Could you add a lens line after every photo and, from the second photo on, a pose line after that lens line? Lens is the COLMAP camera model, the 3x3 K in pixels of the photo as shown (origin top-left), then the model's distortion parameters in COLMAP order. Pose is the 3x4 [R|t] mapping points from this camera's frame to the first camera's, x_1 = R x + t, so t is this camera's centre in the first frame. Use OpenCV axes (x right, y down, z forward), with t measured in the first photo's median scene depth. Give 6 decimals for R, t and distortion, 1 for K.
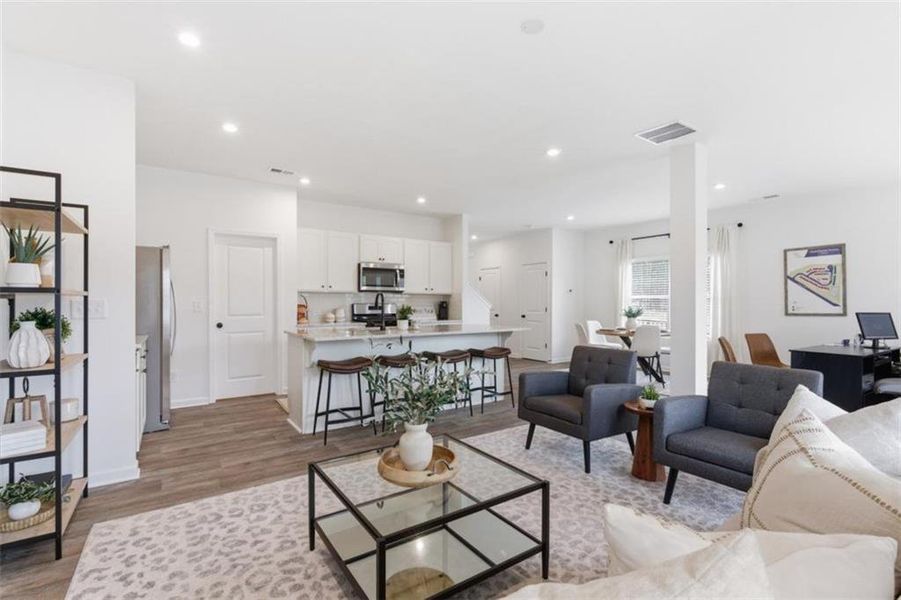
lens RADIAL K [[409.5, 0, 449.2], [0, 409.5, 300.1], [0, 0, 1]] dist [-0.002524, 0.001632]
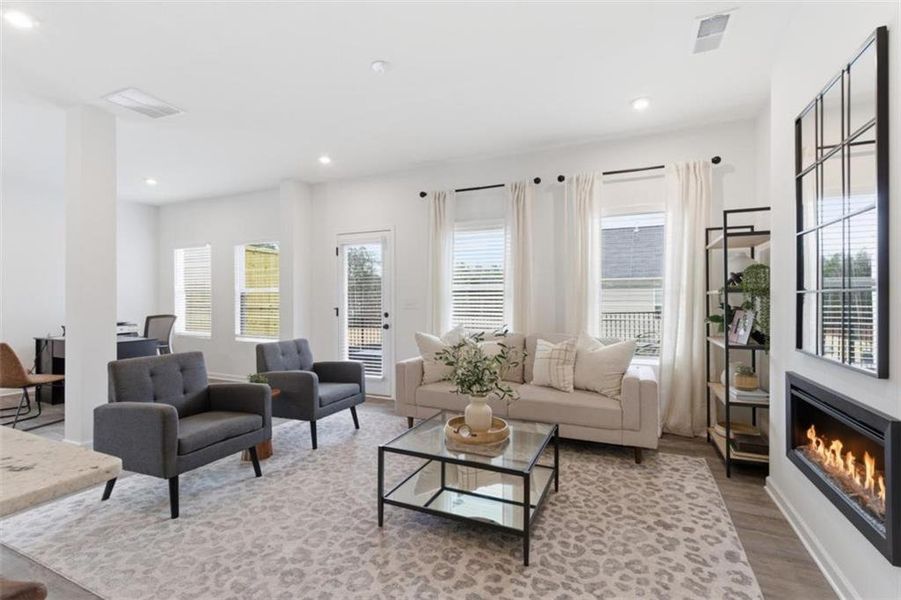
lens RADIAL K [[409.5, 0, 456.4], [0, 409.5, 300.9], [0, 0, 1]] dist [-0.002524, 0.001632]
pose [[-0.521631, -0.011058, 0.853099, -0.360493], [-0.007208, 0.999937, 0.008554, -0.000631], [-0.853141, -0.001687, -0.521678, 0.553113]]
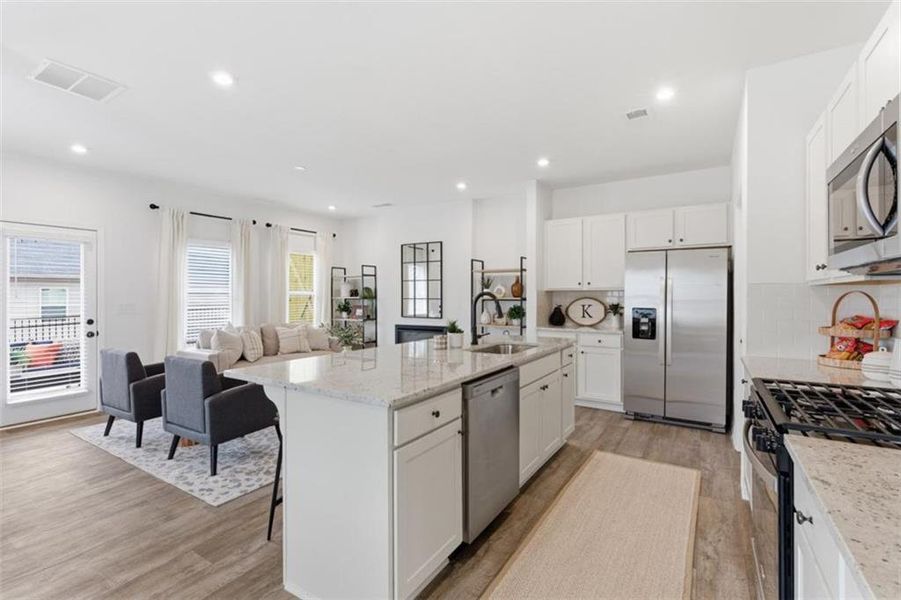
lens RADIAL K [[409.5, 0, 454.4], [0, 409.5, 292.6], [0, 0, 1]] dist [-0.002524, 0.001632]
pose [[-0.916060, -0.005341, -0.401005, 0.122705], [0.000827, 0.999884, -0.015209, -0.006639], [0.401040, -0.014264, -0.915950, 1.232630]]
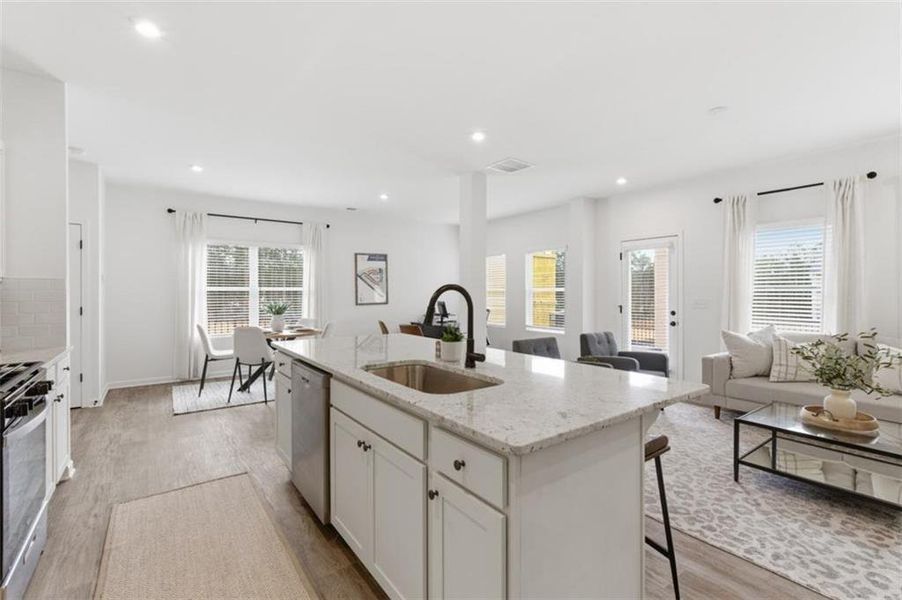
lens RADIAL K [[410.0, 0, 451.6], [0, 410.0, 294.5], [0, 0, 1]] dist [-0.002524, 0.001632]
pose [[-0.031316, -0.011109, 0.999448, -0.473202], [-0.007542, 0.999912, 0.010877, -0.012022], [-0.999481, -0.007197, -0.031397, 0.766792]]
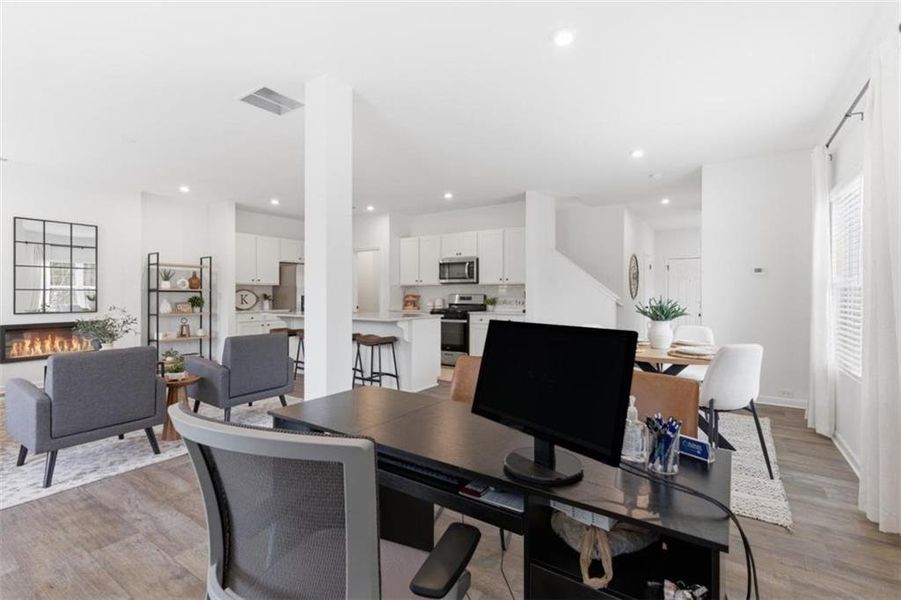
lens RADIAL K [[409.5, 0, 453.5], [0, 409.5, 297.3], [0, 0, 1]] dist [-0.002524, 0.001632]
pose [[0.372779, 0.006042, -0.927901, 0.947261], [0.005729, 0.999945, 0.008813, 0.006936], [0.927903, -0.008601, 0.372724, 0.646816]]
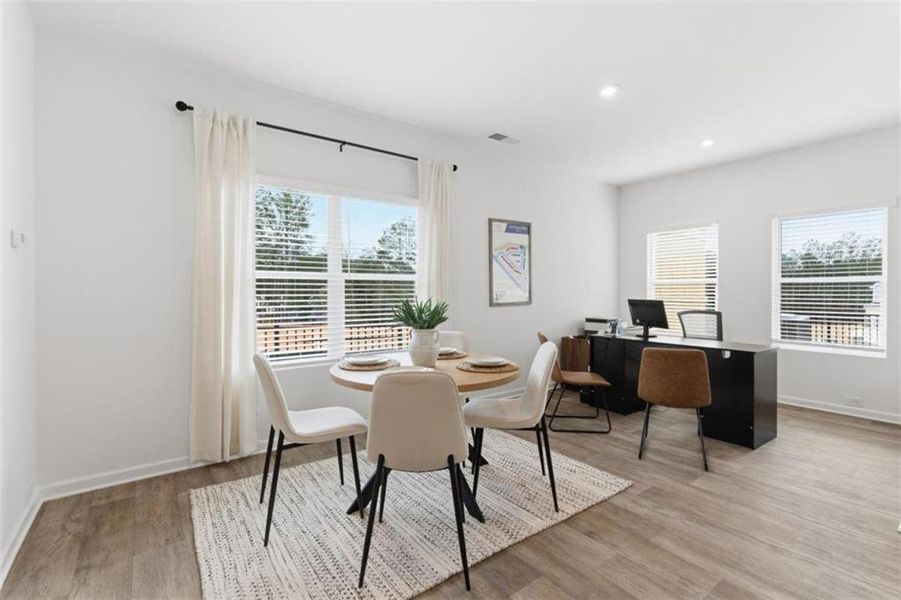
lens RADIAL K [[409.5, 0, 449.3], [0, 409.5, 293.5], [0, 0, 1]] dist [-0.002524, 0.001632]
pose [[-0.051163, -0.018541, 0.998518, 0.076412], [-0.010007, 0.999787, 0.018052, 0.001056], [-0.998640, -0.009069, -0.051338, 1.148749]]
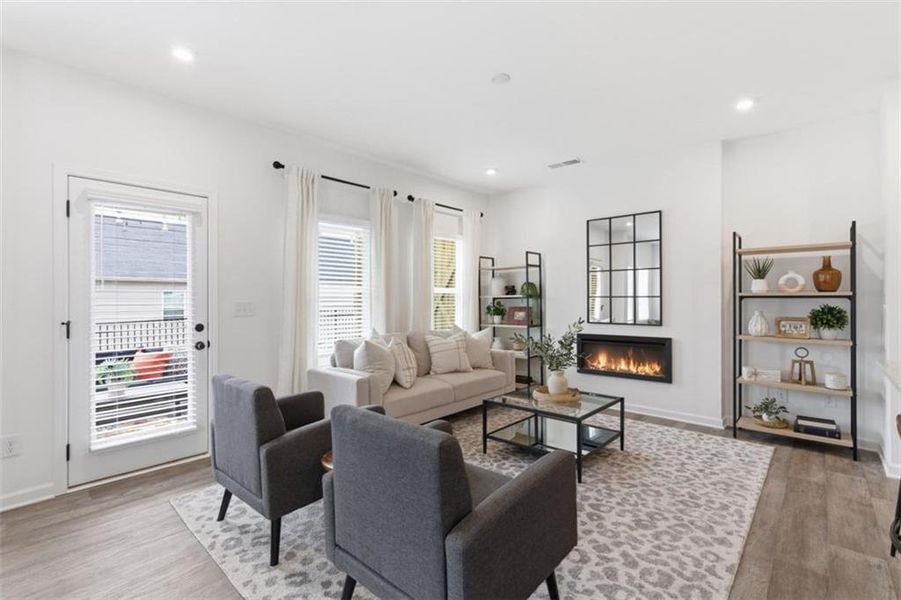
lens RADIAL K [[409.5, 0, 451.7], [0, 409.5, 294.2], [0, 0, 1]] dist [-0.002524, 0.001632]
pose [[-0.973792, -0.003828, -0.227409, 0.244209], [0.001159, 0.999762, -0.021791, 0.004557], [0.227438, -0.021484, -0.973556, 0.841568]]
